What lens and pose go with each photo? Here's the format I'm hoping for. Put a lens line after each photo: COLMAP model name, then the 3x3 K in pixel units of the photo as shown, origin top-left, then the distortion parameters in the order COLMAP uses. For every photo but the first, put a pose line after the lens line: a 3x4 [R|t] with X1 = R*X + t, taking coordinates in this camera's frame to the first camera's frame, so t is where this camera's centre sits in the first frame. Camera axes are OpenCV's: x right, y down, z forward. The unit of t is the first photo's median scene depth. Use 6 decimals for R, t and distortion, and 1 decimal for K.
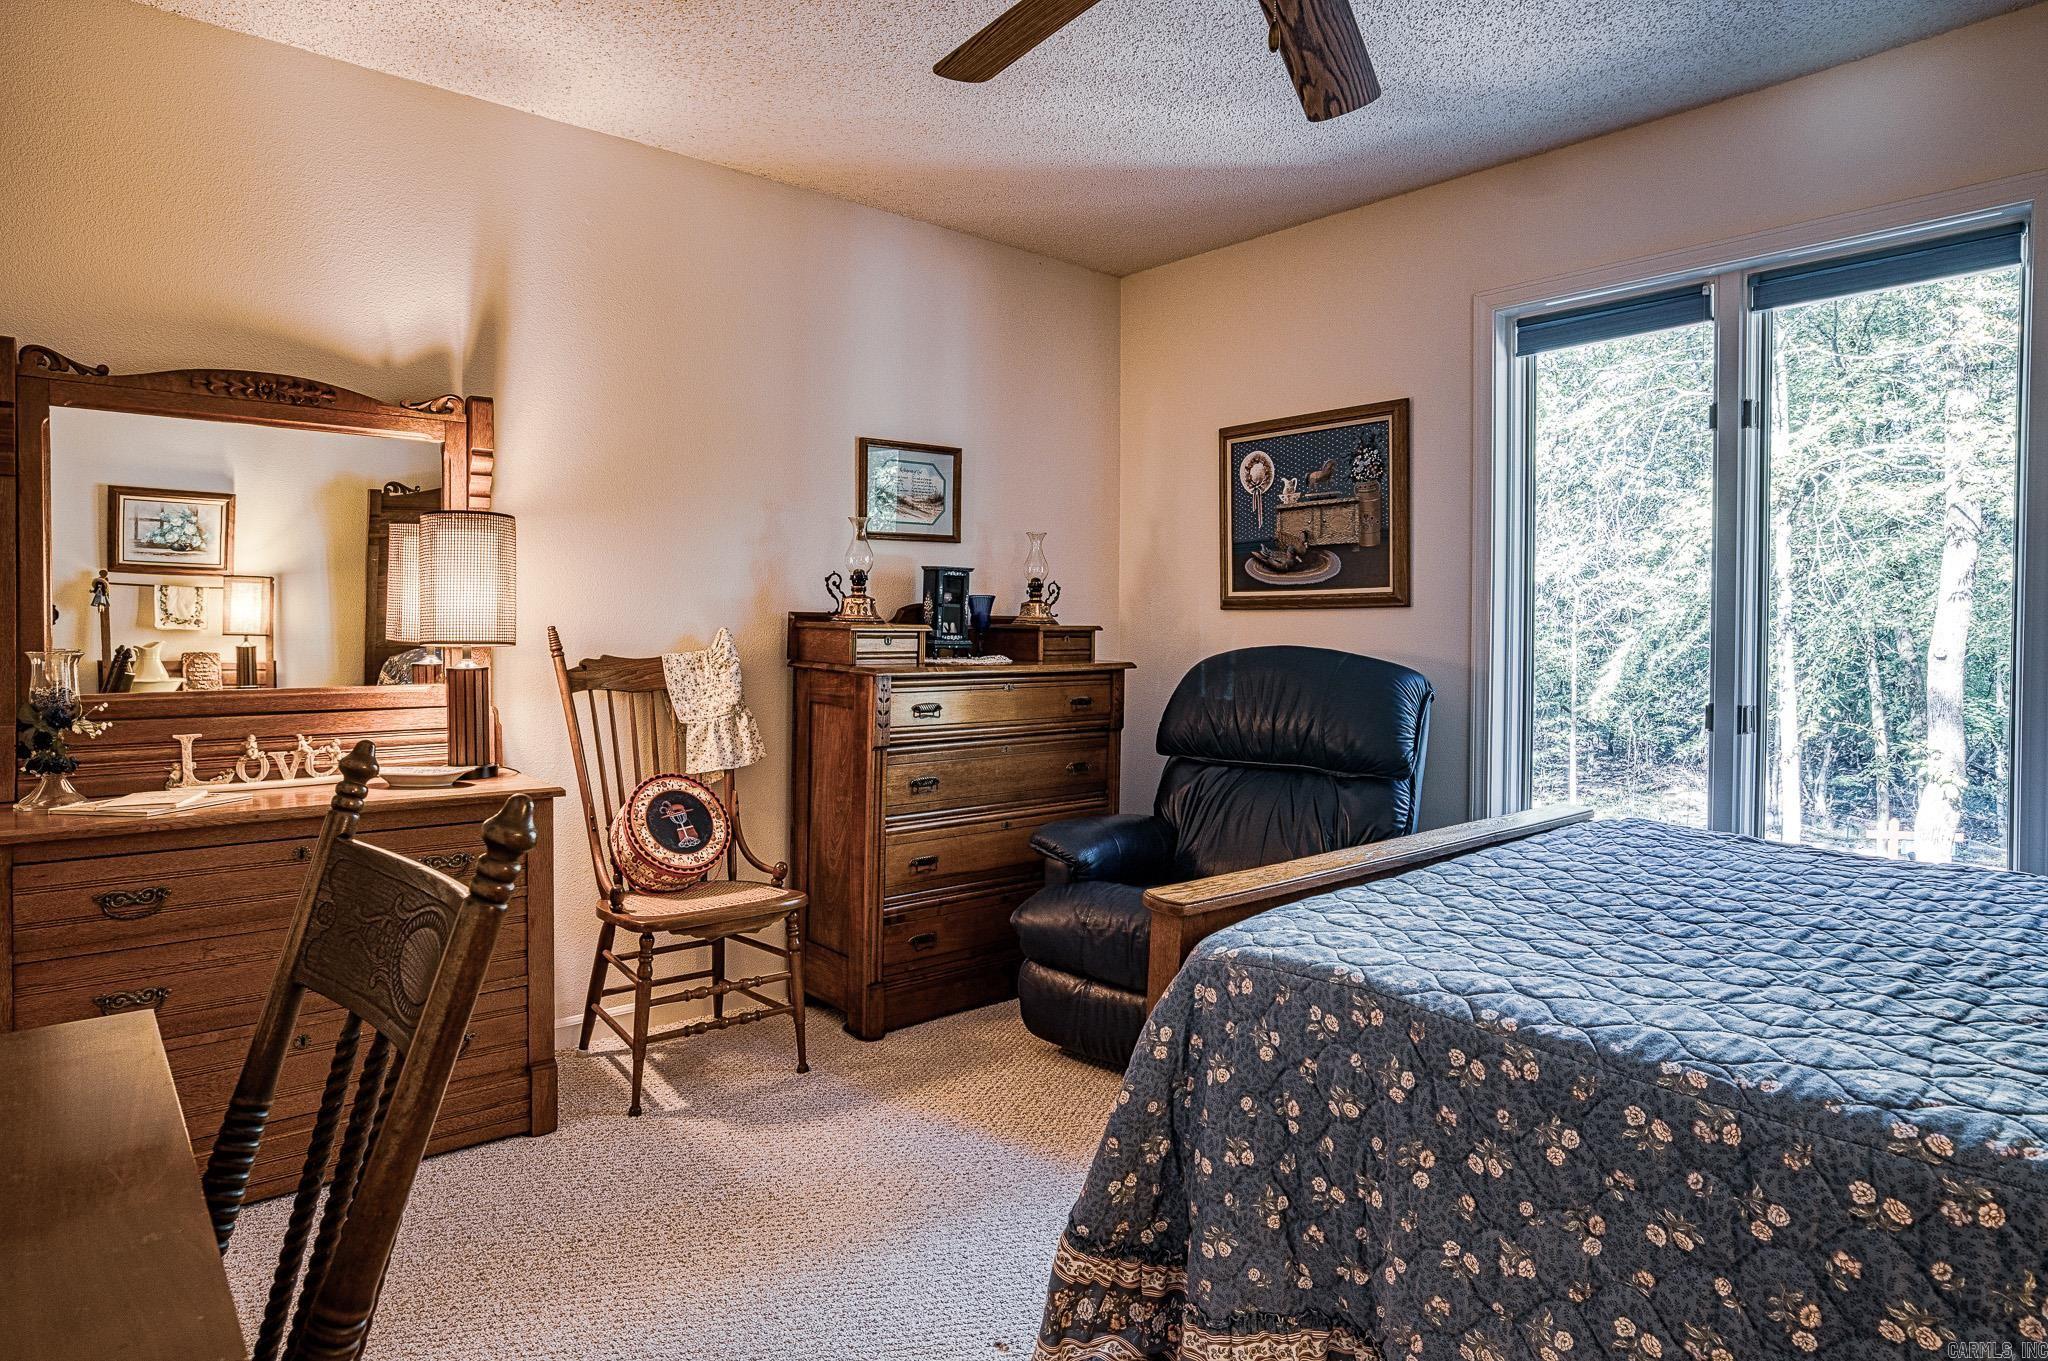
lens RADIAL K [[1186.3, 0, 1032.0], [0, 1186.3, 641.9], [0, 0, 1]] dist [-0.003257, 0.002665]
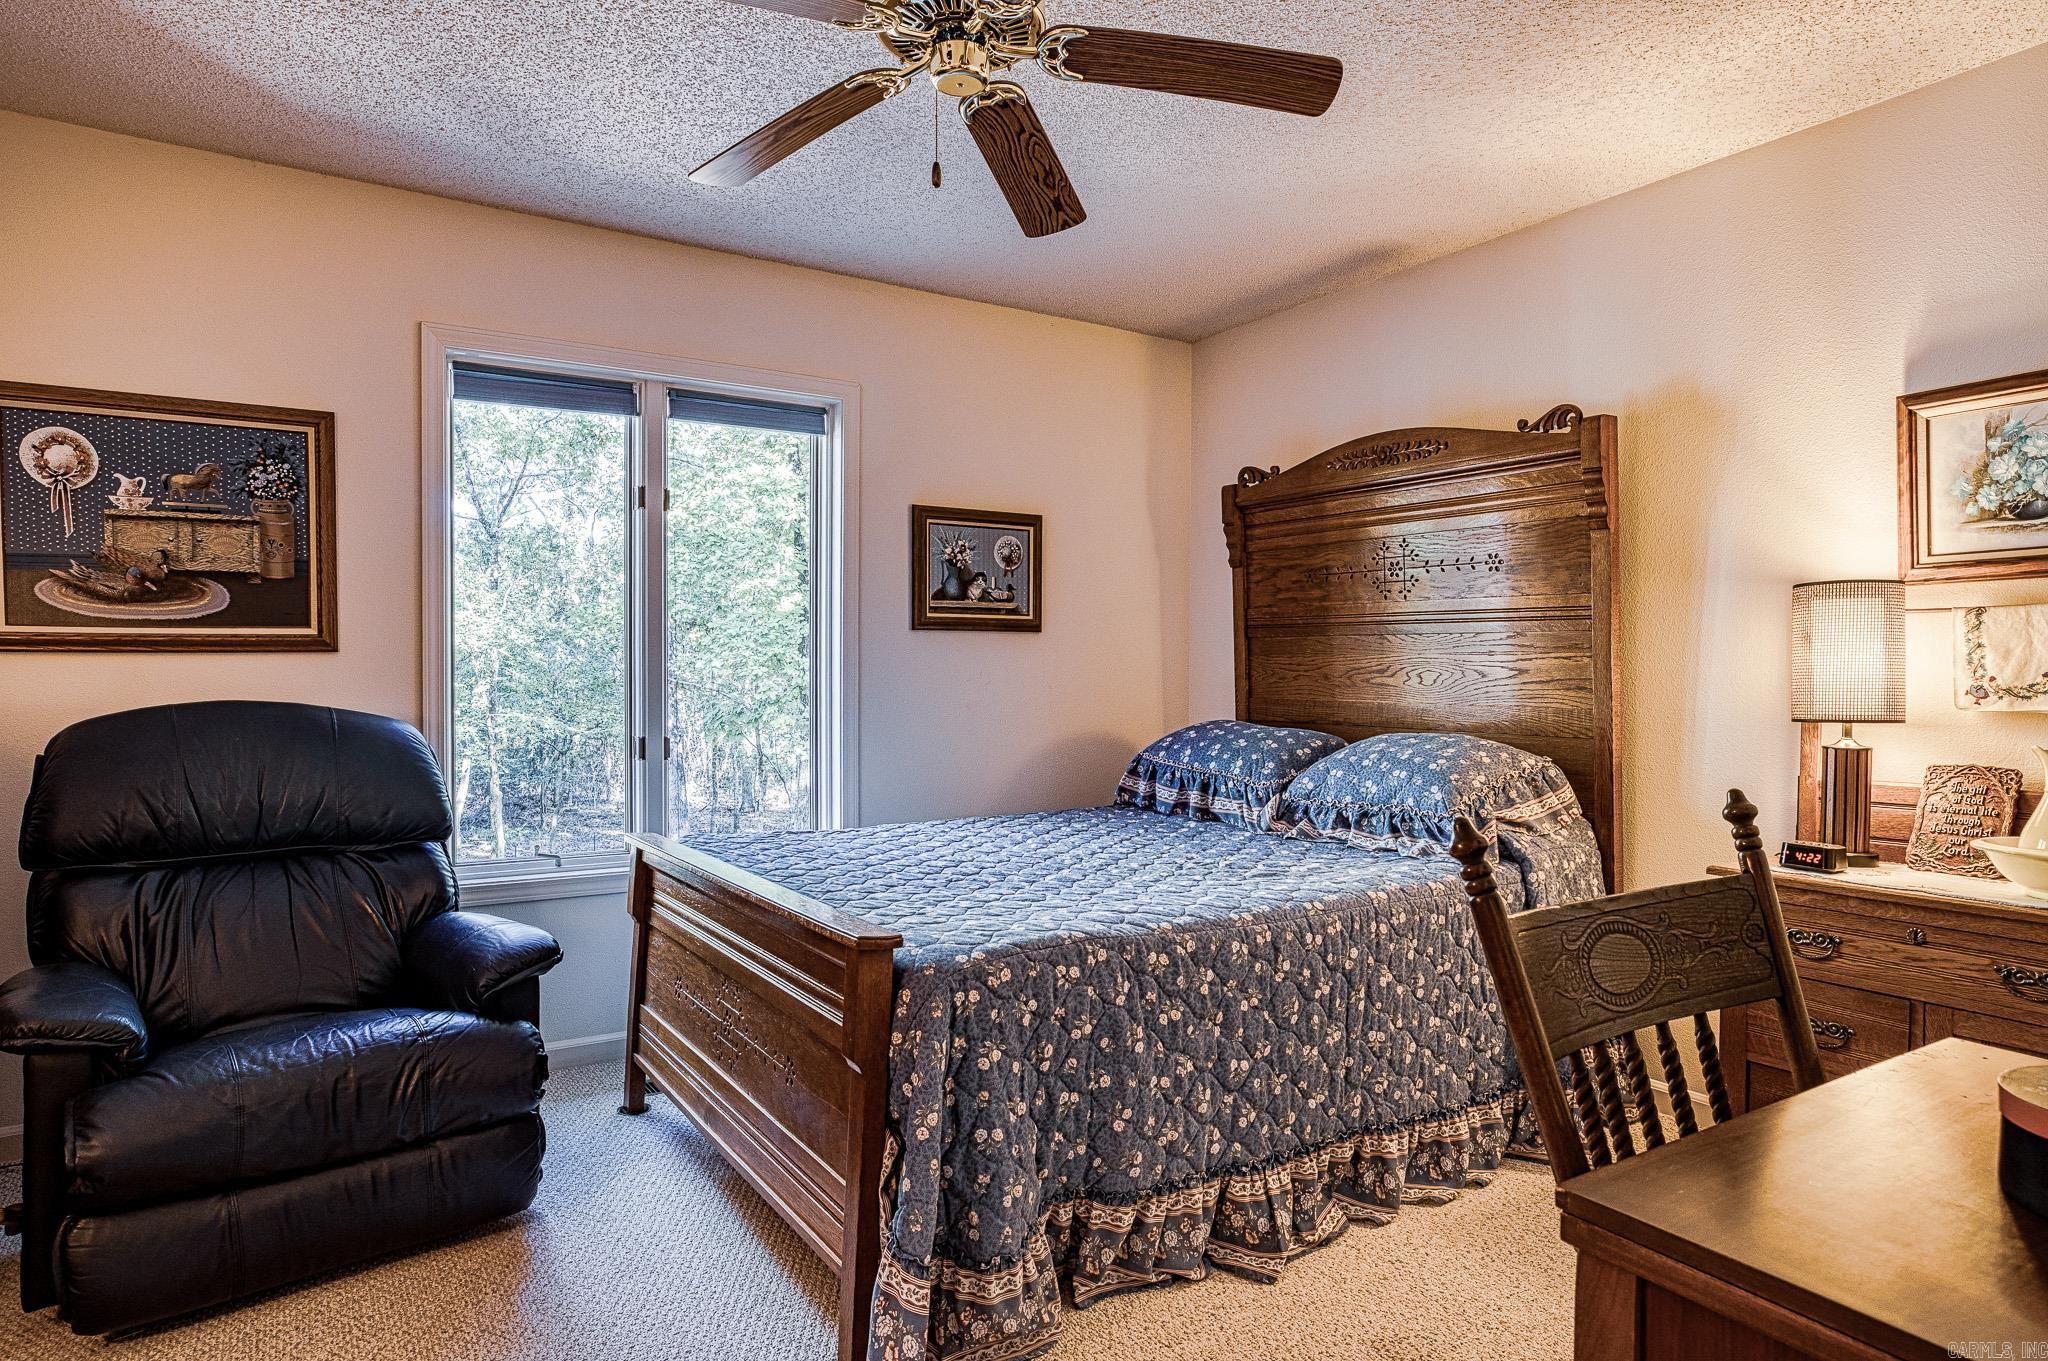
lens RADIAL K [[1172.0, 0, 1029.2], [0, 1172.0, 688.6], [0, 0, 1]] dist [-0.004027, 0.001553]
pose [[0.160509, -0.024704, 0.986725, -0.454653], [0.014953, 0.999633, 0.022595, -0.014087], [-0.986921, 0.011128, 0.160820, 0.355241]]
